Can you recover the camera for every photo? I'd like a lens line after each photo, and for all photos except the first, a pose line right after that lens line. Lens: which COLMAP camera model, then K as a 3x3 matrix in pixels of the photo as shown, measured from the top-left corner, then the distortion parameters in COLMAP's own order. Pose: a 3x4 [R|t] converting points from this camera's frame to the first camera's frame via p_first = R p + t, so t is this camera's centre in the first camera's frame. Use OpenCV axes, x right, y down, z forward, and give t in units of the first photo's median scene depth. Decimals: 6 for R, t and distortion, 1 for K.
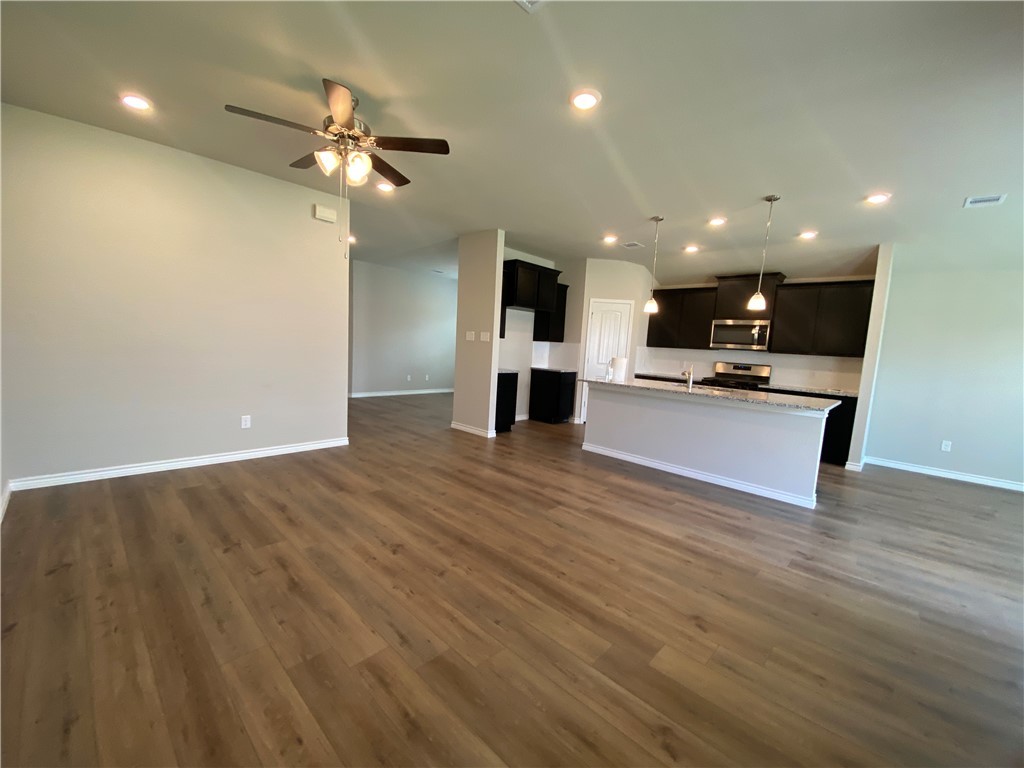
lens RADIAL K [[421.1, 0, 512.0], [0, 421.1, 384.0], [0, 0, 1]] dist [-0.016117, -0.000663]
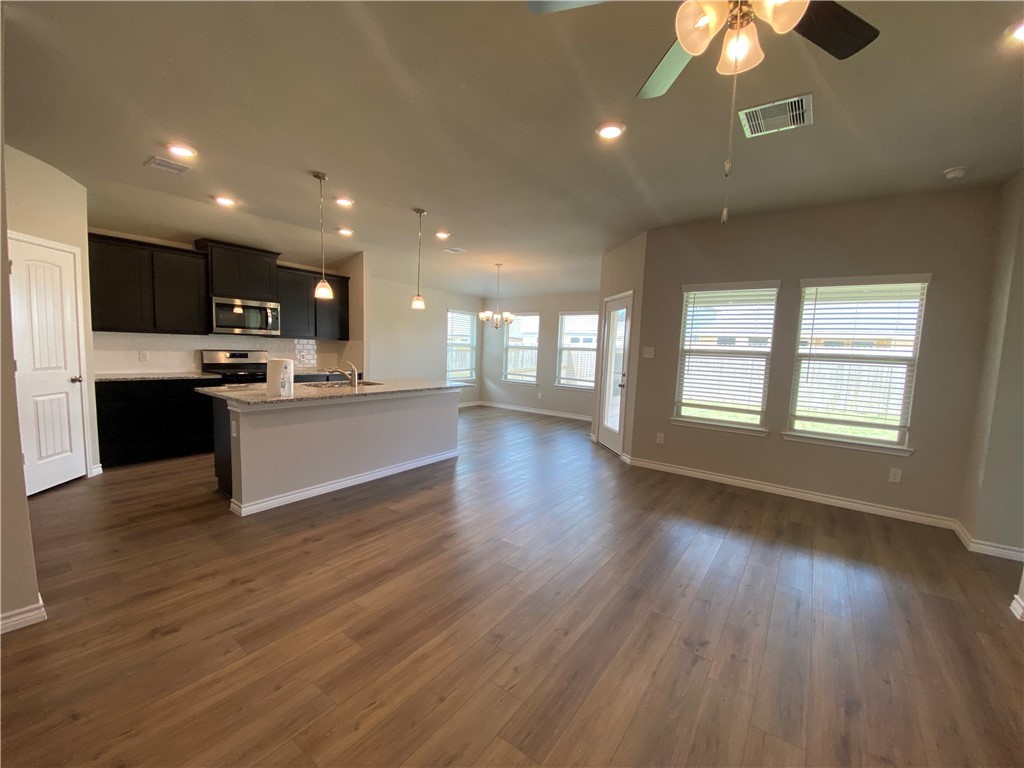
lens RADIAL K [[421.1, 0, 512.0], [0, 421.1, 384.0], [0, 0, 1]] dist [-0.016117, -0.000663]
pose [[-0.153106, -0.151158, 0.976581, -0.749871], [0.044960, 0.986143, 0.159686, -0.185149], [-0.987187, 0.068356, -0.144188, 1.167923]]
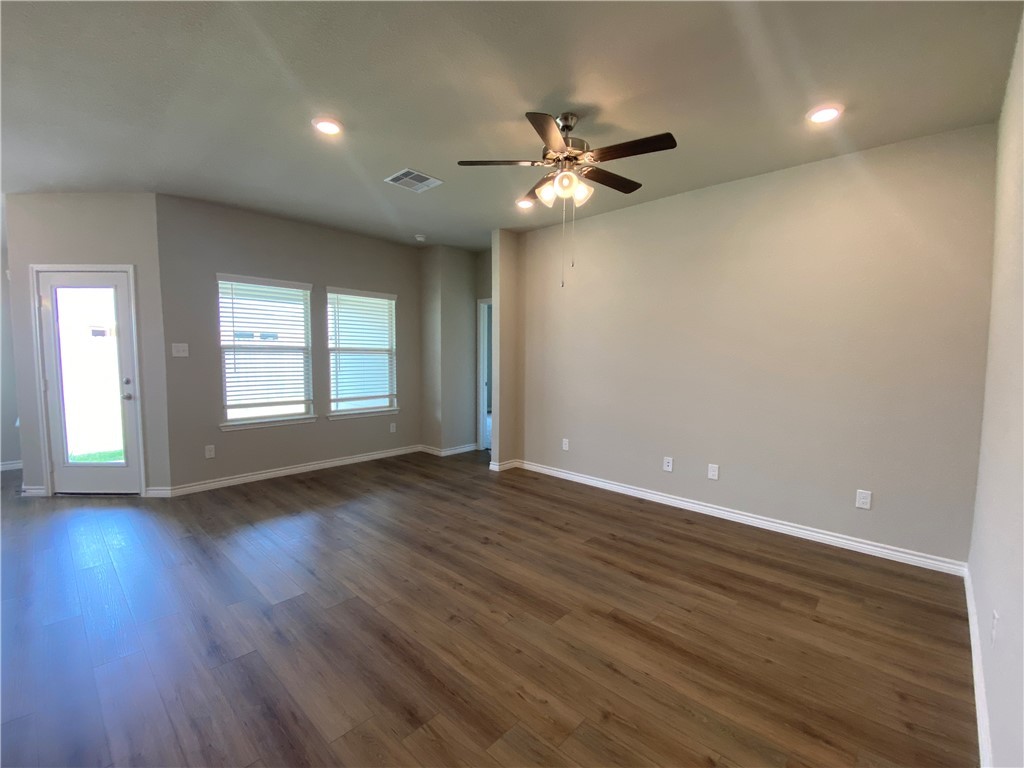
lens RADIAL K [[430.6, 0, 533.7], [0, 430.6, 384.0], [0, 0, 1]] dist [-0.000237, -0.000292]
pose [[-0.995452, -0.064914, -0.069723, -0.243152], [-0.075292, 0.984508, 0.158349, -0.210844], [0.058363, 0.162879, -0.984918, 1.768880]]
